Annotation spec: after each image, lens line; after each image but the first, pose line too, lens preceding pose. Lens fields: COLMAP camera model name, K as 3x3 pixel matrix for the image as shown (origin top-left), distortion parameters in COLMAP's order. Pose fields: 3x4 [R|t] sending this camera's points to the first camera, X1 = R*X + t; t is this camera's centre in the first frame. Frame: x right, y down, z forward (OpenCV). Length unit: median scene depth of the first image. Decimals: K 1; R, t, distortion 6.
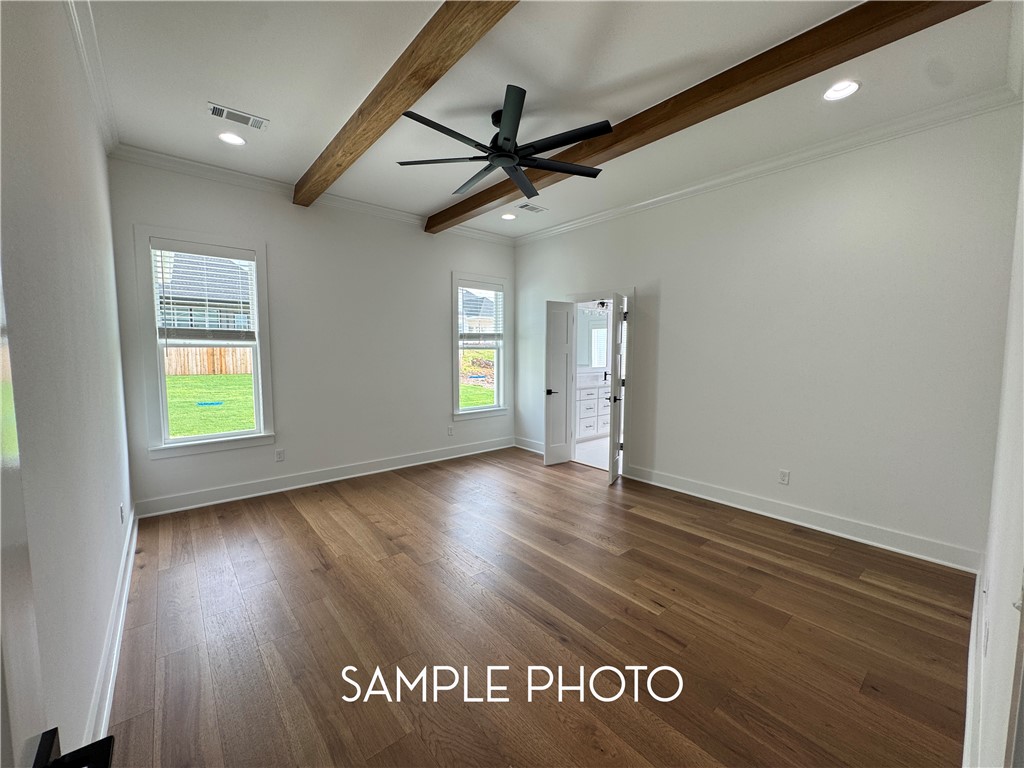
lens RADIAL K [[408.8, 0, 512.5], [0, 408.8, 383.1], [0, 0, 1]] dist [-0.003174, -0.001101]
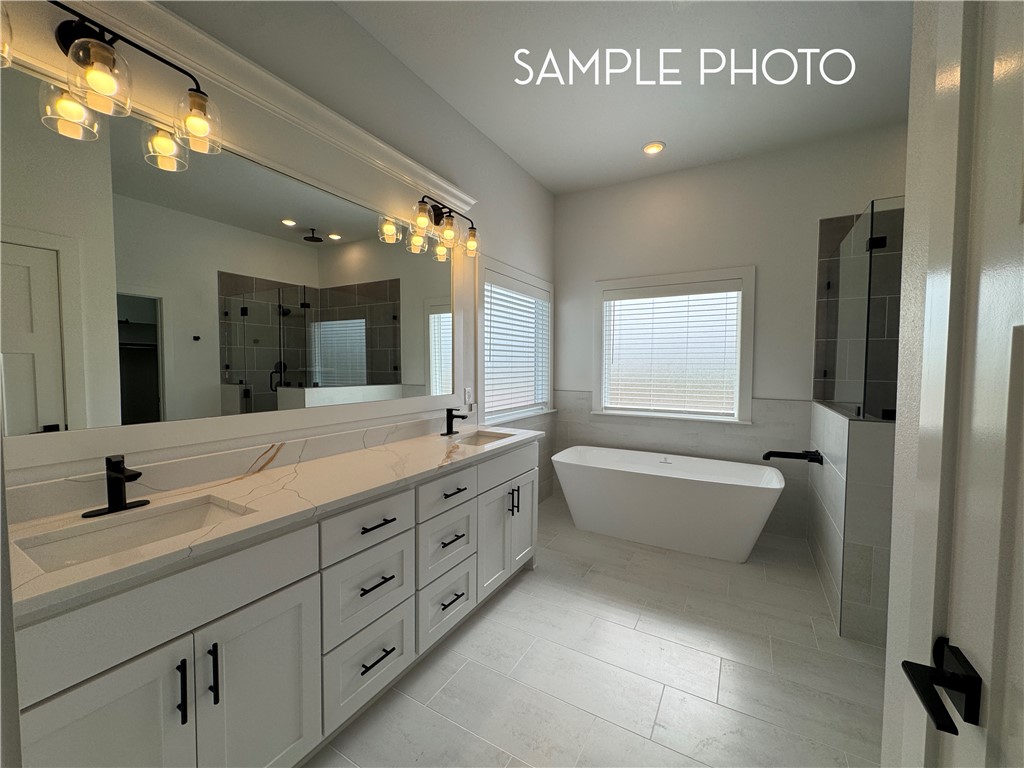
lens RADIAL K [[408.8, 0, 515.2], [0, 408.8, 383.8], [0, 0, 1]] dist [-0.003174, -0.001101]
pose [[0.938691, -0.007052, 0.344687, 0.161362], [0.017904, 0.999439, -0.028310, -0.038870], [-0.344294, 0.032746, 0.938291, 0.661033]]
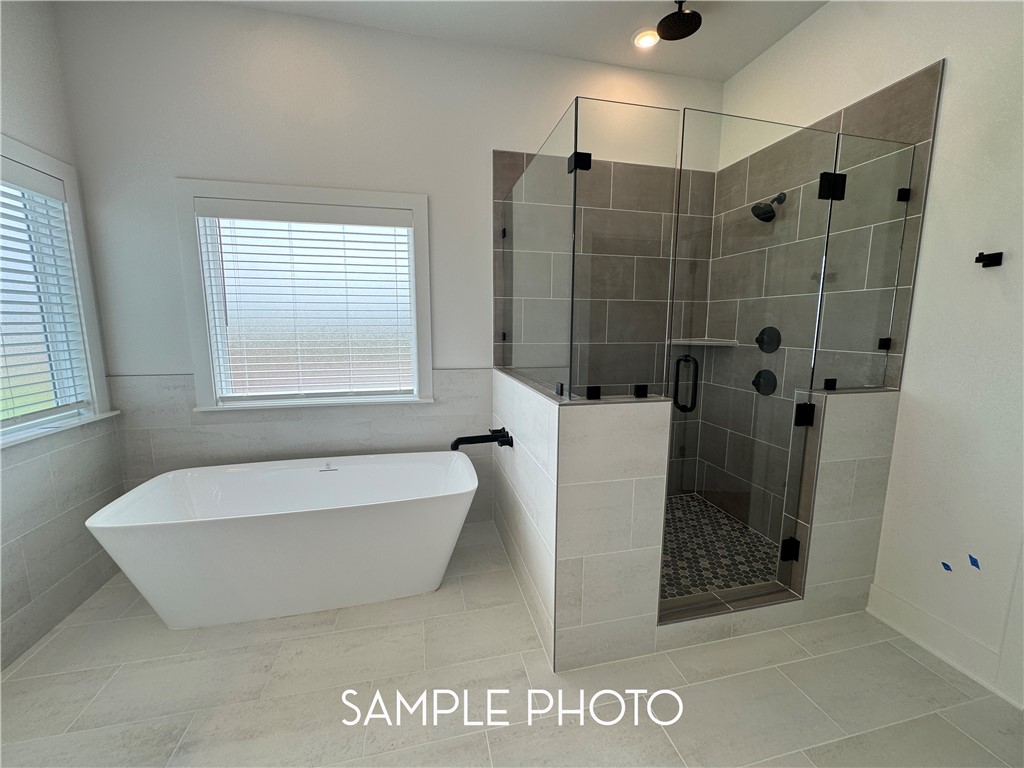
lens RADIAL K [[408.8, 0, 507.0], [0, 408.8, 383.3], [0, 0, 1]] dist [-0.003174, -0.001101]
pose [[0.465883, -0.122954, 0.876262, 0.240874], [0.065220, 0.992377, 0.104571, -0.047807], [-0.882439, 0.008432, 0.470351, 0.734700]]
